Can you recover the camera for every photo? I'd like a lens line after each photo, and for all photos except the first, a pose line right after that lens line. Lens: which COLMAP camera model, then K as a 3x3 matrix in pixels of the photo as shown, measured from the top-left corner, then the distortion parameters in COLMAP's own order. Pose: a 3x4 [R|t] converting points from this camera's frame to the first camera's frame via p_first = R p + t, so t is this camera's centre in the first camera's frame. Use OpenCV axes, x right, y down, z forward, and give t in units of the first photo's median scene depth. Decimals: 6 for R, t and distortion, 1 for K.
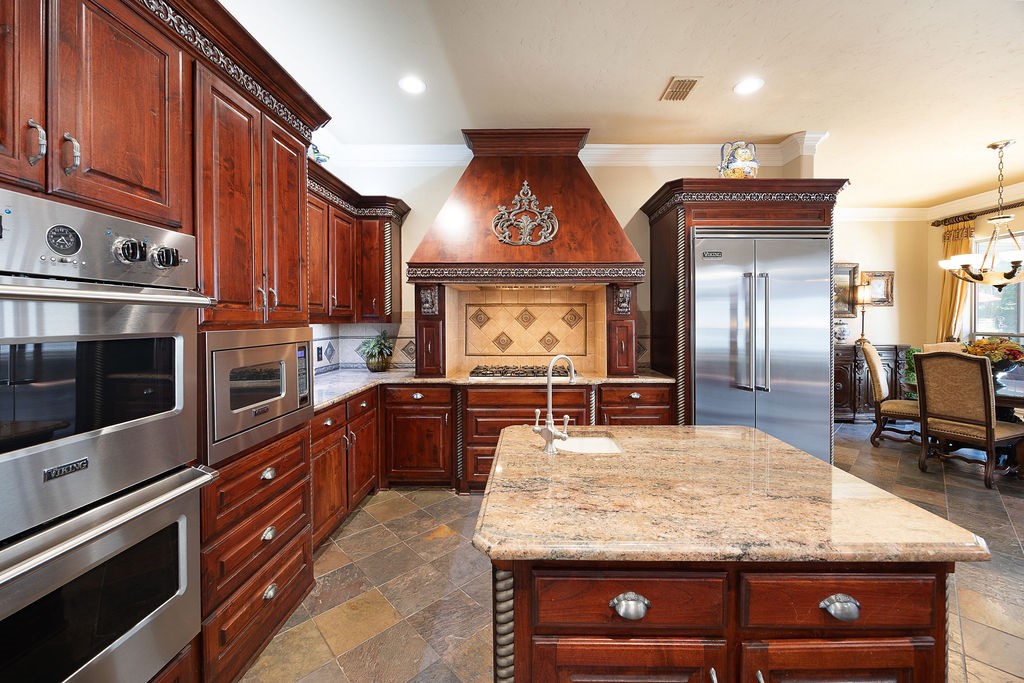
lens RADIAL K [[402.8, 0, 517.3], [0, 402.8, 322.2], [0, 0, 1]] dist [-0.001025, -0.000239]
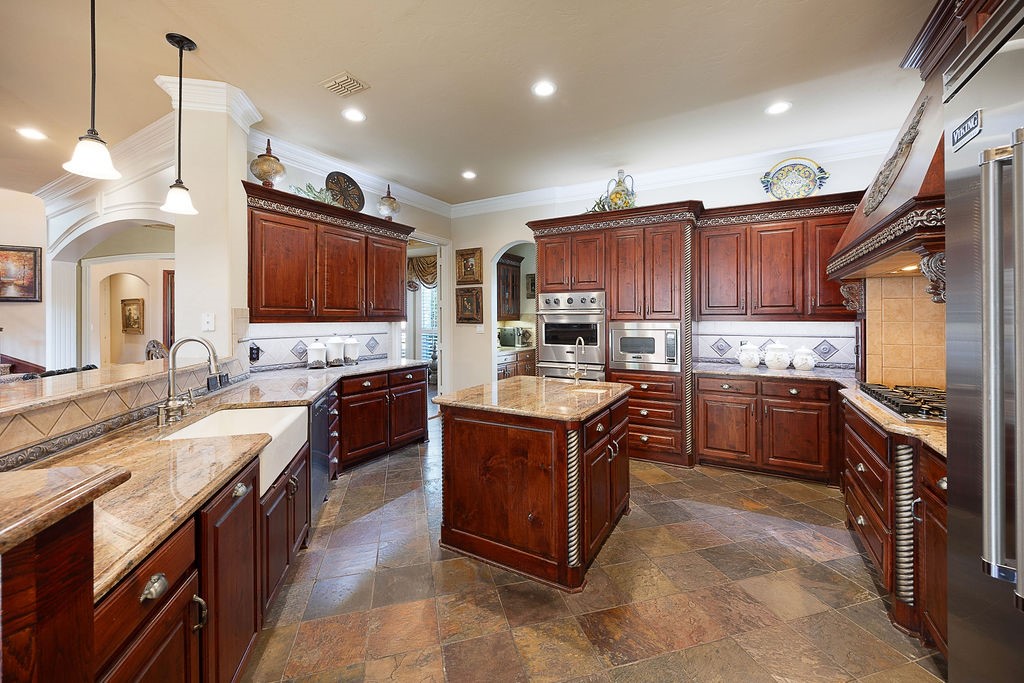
lens RADIAL K [[402.8, 0, 517.3], [0, 402.8, 322.2], [0, 0, 1]] dist [-0.001025, -0.000239]
pose [[-0.471068, 0.009359, -0.882047, 2.172379], [-0.003633, 0.999915, 0.012550, -0.015157], [0.882090, 0.009117, -0.470994, 1.813632]]
